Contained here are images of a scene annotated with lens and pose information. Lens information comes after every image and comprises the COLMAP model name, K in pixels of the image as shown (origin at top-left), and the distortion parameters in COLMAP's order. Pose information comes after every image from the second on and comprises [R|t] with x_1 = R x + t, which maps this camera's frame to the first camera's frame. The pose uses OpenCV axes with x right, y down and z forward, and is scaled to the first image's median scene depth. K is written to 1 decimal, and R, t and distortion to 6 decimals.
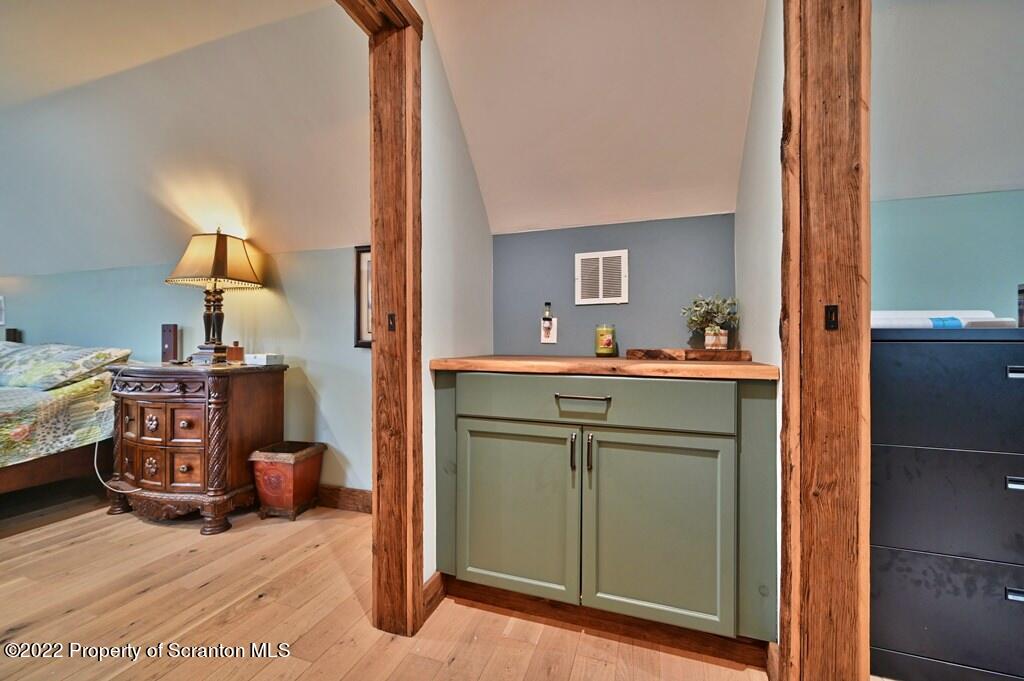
lens RADIAL K [[403.1, 0, 516.8], [0, 403.1, 343.1], [0, 0, 1]] dist [-0.000211, 0.000401]
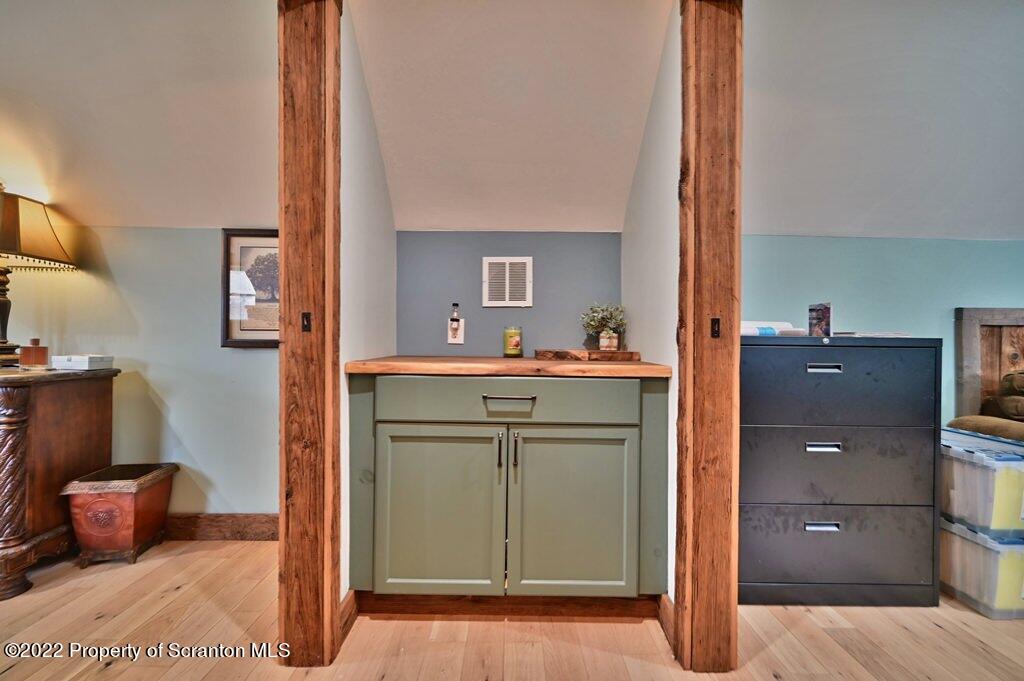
lens RADIAL K [[404.0, 0, 511.8], [0, 404.0, 341.0], [0, 0, 1]] dist [-0.000276, 0.000499]
pose [[0.948222, 0.006081, 0.317549, -0.160305], [-0.006844, 0.999976, 0.001287, -0.013256], [-0.317534, -0.003394, 0.948241, -0.001403]]
